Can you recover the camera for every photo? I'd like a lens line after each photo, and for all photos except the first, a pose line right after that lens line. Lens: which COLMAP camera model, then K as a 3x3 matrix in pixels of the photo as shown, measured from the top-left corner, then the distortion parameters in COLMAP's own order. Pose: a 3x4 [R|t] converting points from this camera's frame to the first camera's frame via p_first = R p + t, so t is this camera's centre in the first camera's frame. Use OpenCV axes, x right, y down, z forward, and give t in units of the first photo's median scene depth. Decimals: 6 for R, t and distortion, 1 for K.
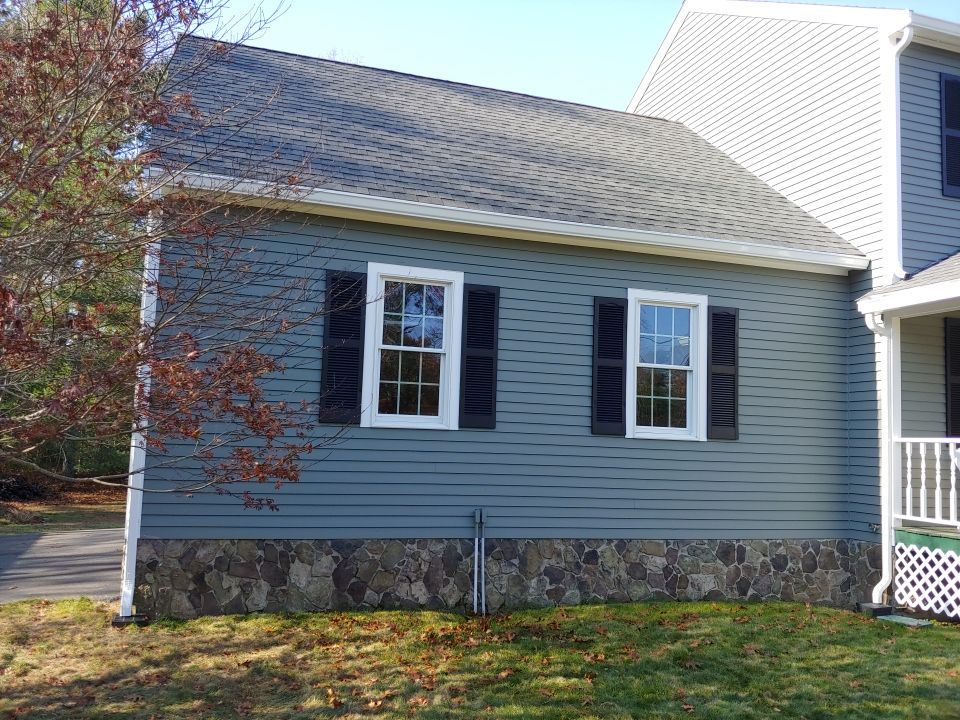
lens RADIAL K [[864.5, 0, 489.3], [0, 864.5, 357.9], [0, 0, 1]] dist [0.040722, -0.111826]
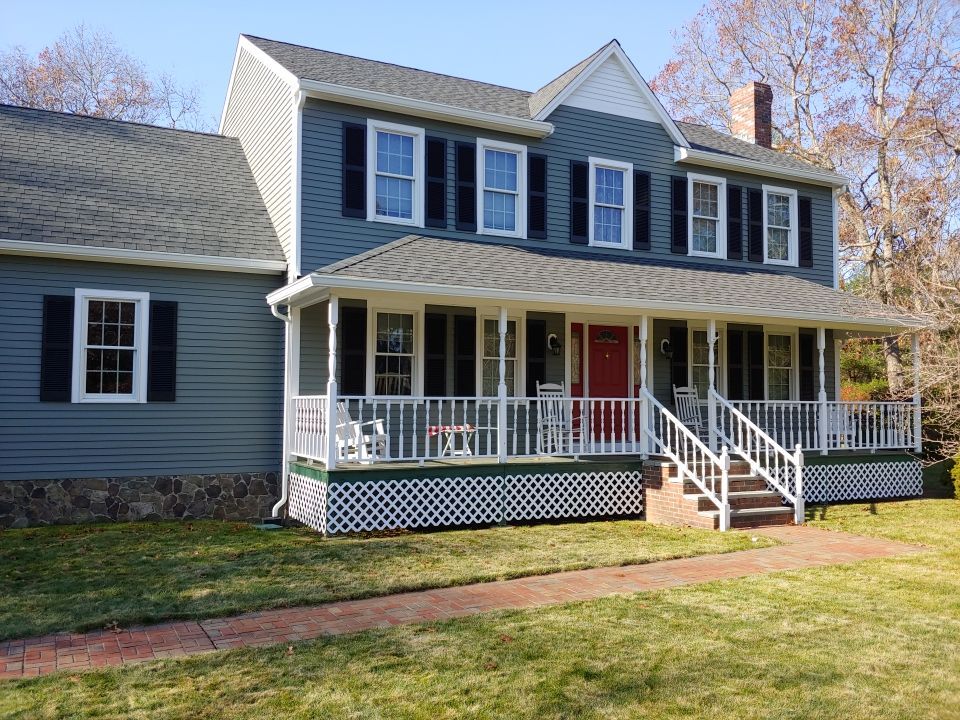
lens RADIAL K [[822.1, 0, 486.3], [0, 822.1, 362.5], [0, 0, 1]] dist [0.060161, -0.128167]
pose [[0.988474, -0.026629, 0.149033, 0.591323], [0.021352, 0.999091, 0.036893, -0.001337], [-0.149880, -0.033286, 0.988144, -0.333576]]
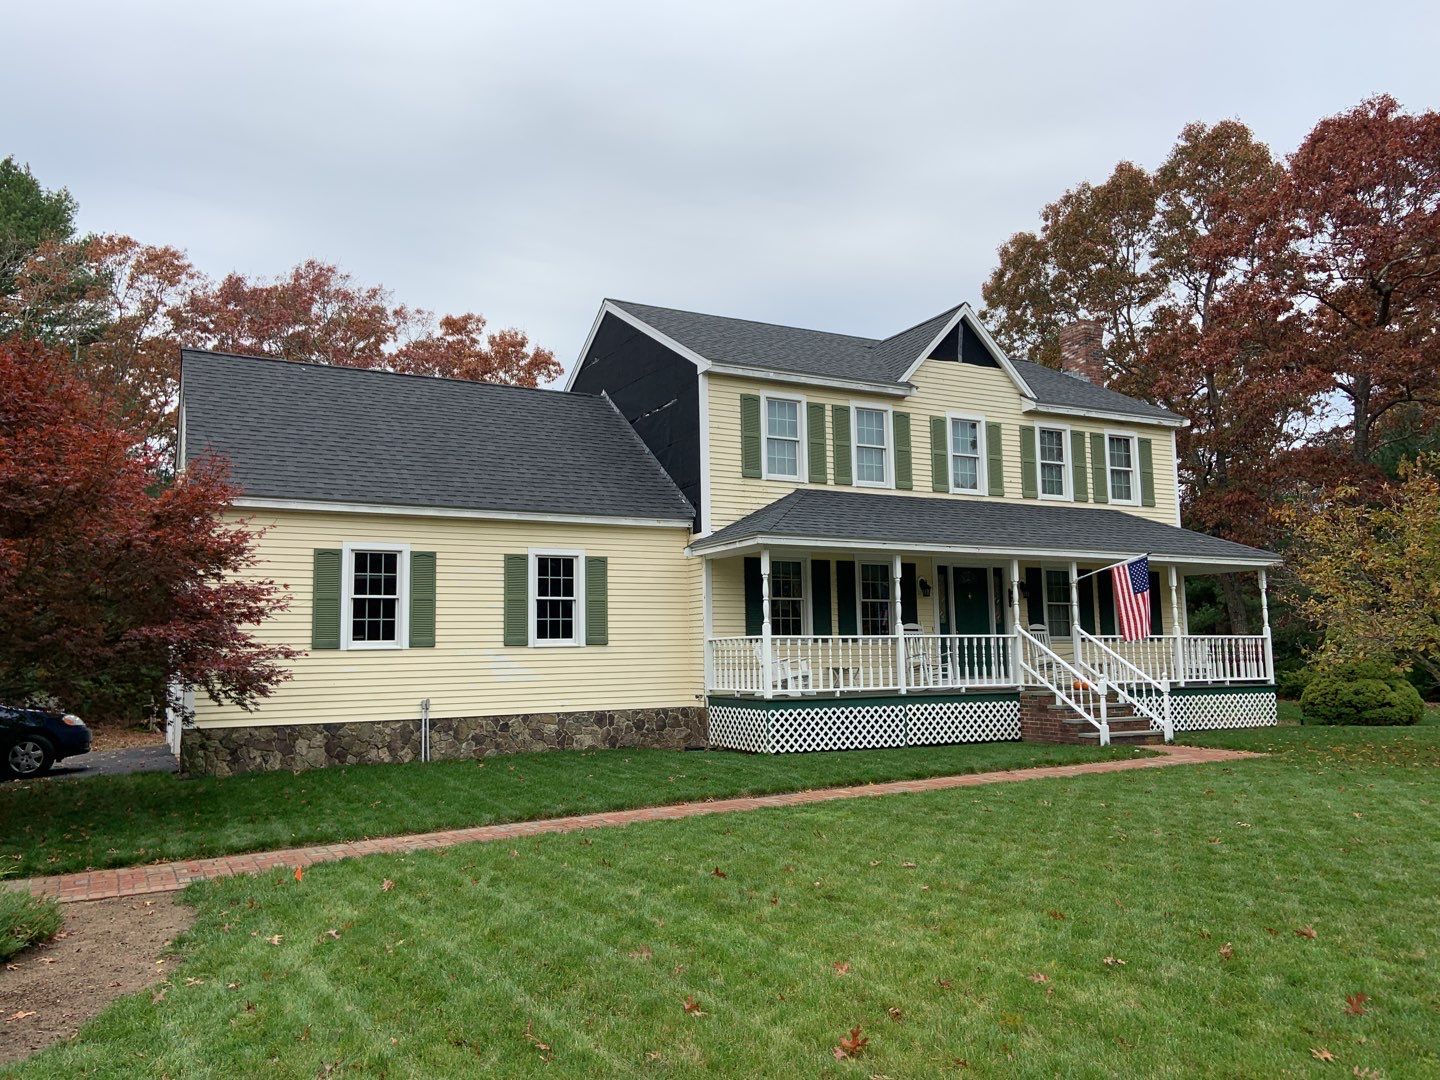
lens RADIAL K [[1052.7, 0, 698.4], [0, 1052.7, 524.9], [0, 0, 1]] dist [0.078830, 0.004111]
pose [[0.986807, -0.034350, 0.158217, 0.166296], [0.038968, 0.998898, -0.026176, -0.060390], [-0.157144, 0.031996, 0.987057, -0.871906]]
